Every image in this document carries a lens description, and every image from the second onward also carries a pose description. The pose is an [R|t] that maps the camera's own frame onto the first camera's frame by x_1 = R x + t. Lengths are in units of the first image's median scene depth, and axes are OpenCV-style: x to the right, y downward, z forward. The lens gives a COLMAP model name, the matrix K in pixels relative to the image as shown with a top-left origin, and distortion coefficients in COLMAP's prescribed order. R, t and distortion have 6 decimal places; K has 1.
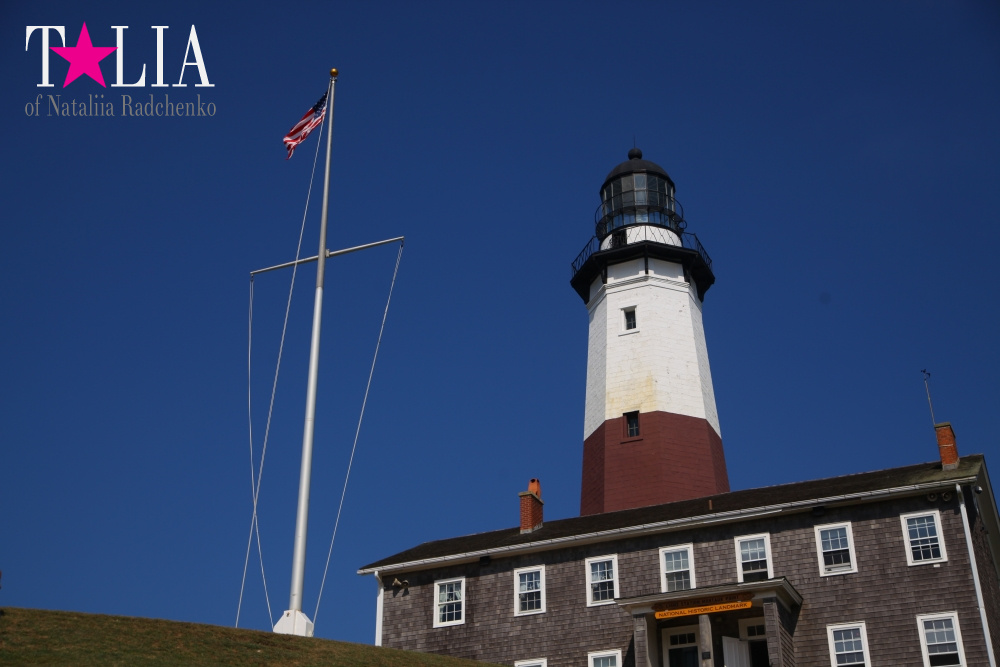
lens RADIAL K [[1369.1, 0, 500.0], [0, 1369.1, 333.5], [0, 0, 1]] dist [0.031358, 0.308692]
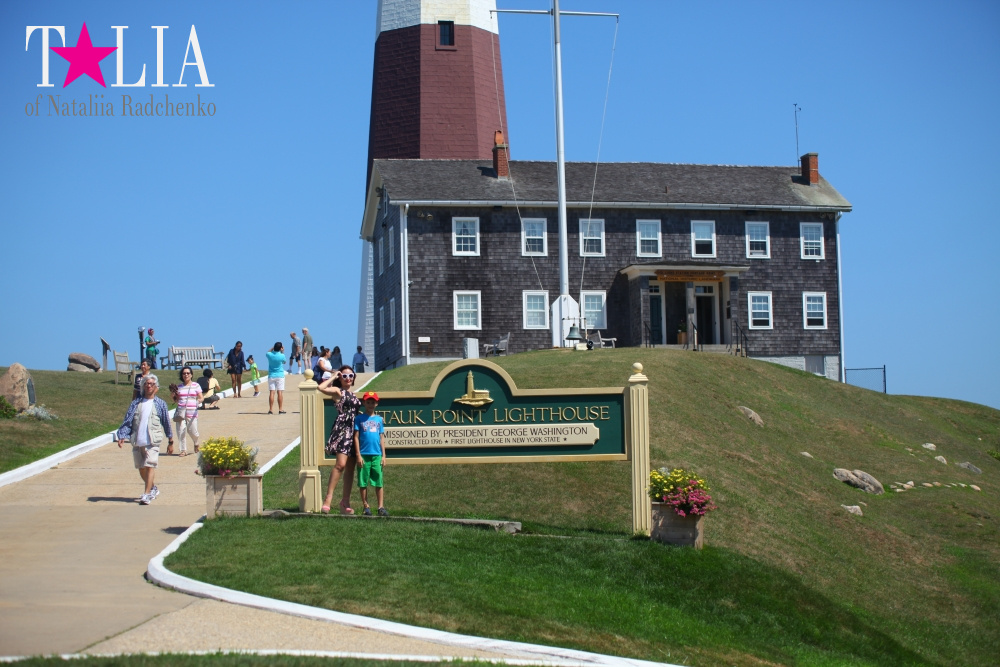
lens RADIAL K [[2042.3, 0, 500.0], [0, 2042.3, 333.5], [0, 0, 1]] dist [-0.392674, -0.009886]
pose [[0.813212, 0.039013, 0.580659, -1.149185], [-0.263372, 0.914402, 0.307416, -0.320355], [-0.518963, -0.402923, 0.753877, -0.479537]]
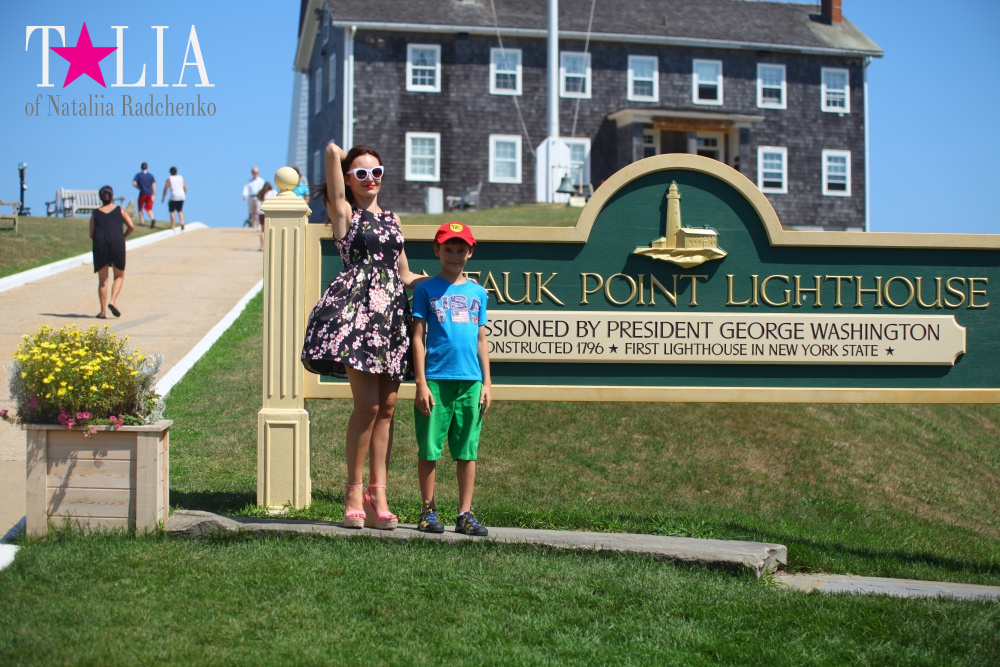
lens RADIAL K [[2042.3, 0, 500.0], [0, 2042.3, 333.5], [0, 0, 1]] dist [-0.392674, -0.009886]
pose [[0.785167, 0.024985, 0.618780, -0.982367], [-0.305300, 0.884944, 0.351662, -0.191073], [-0.538799, -0.465027, 0.702457, -0.205592]]
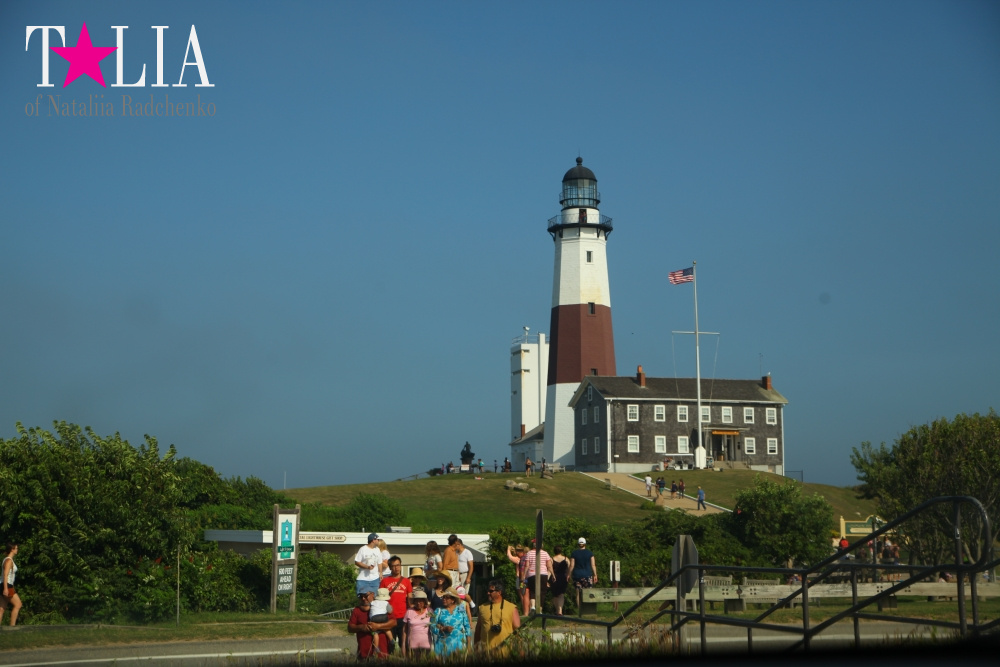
lens RADIAL K [[1659.7, 0, 500.0], [0, 1659.7, 333.5], [0, 0, 1]] dist [0.368038, 0.000024]
pose [[0.716881, 0.076332, 0.693004, -2.921191], [-0.331546, 0.911728, 0.242545, -0.784968], [-0.613318, -0.403639, 0.678908, -1.278866]]
